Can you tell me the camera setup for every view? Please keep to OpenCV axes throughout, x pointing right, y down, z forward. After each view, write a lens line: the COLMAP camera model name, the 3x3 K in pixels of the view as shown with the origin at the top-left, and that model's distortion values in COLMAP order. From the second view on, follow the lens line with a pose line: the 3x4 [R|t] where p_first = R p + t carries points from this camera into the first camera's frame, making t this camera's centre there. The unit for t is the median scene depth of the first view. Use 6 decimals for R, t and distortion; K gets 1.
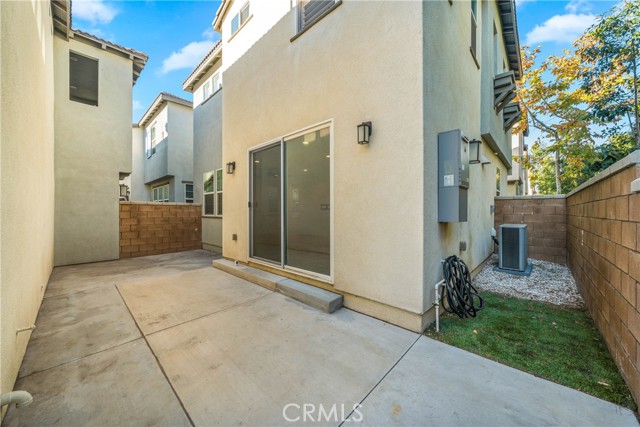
lens RADIAL K [[234.2, 0, 318.7], [0, 234.2, 216.3], [0, 0, 1]] dist [0.000196, -0.000114]
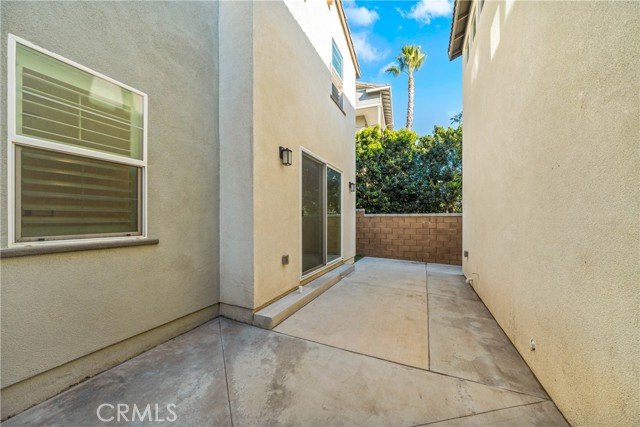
lens RADIAL K [[234.2, 0, 318.7], [0, 234.2, 216.3], [0, 0, 1]] dist [0.000196, -0.000114]
pose [[-0.329174, 0.012797, 0.944183, -1.631738], [0.032079, 0.999483, -0.002363, -0.059579], [-0.943724, 0.029510, -0.329414, 1.772573]]
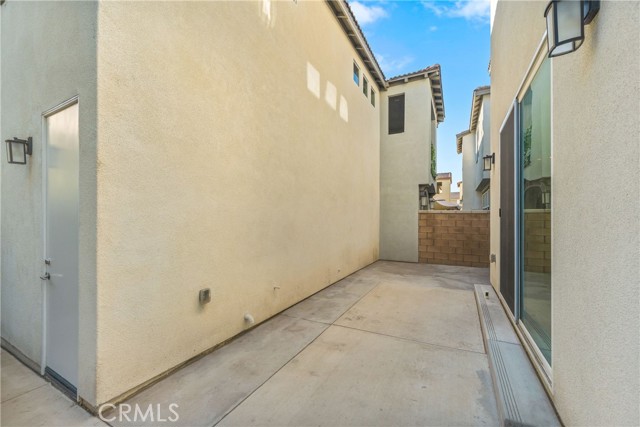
lens RADIAL K [[261.3, 0, 318.7], [0, 261.3, 216.9], [0, 0, 1]] dist [0.000003, 0.000041]
pose [[0.261842, 0.002279, -0.965108, 0.415158], [-0.028905, 0.999567, -0.005481, -0.025867], [0.964678, 0.029331, 0.261795, 0.434231]]
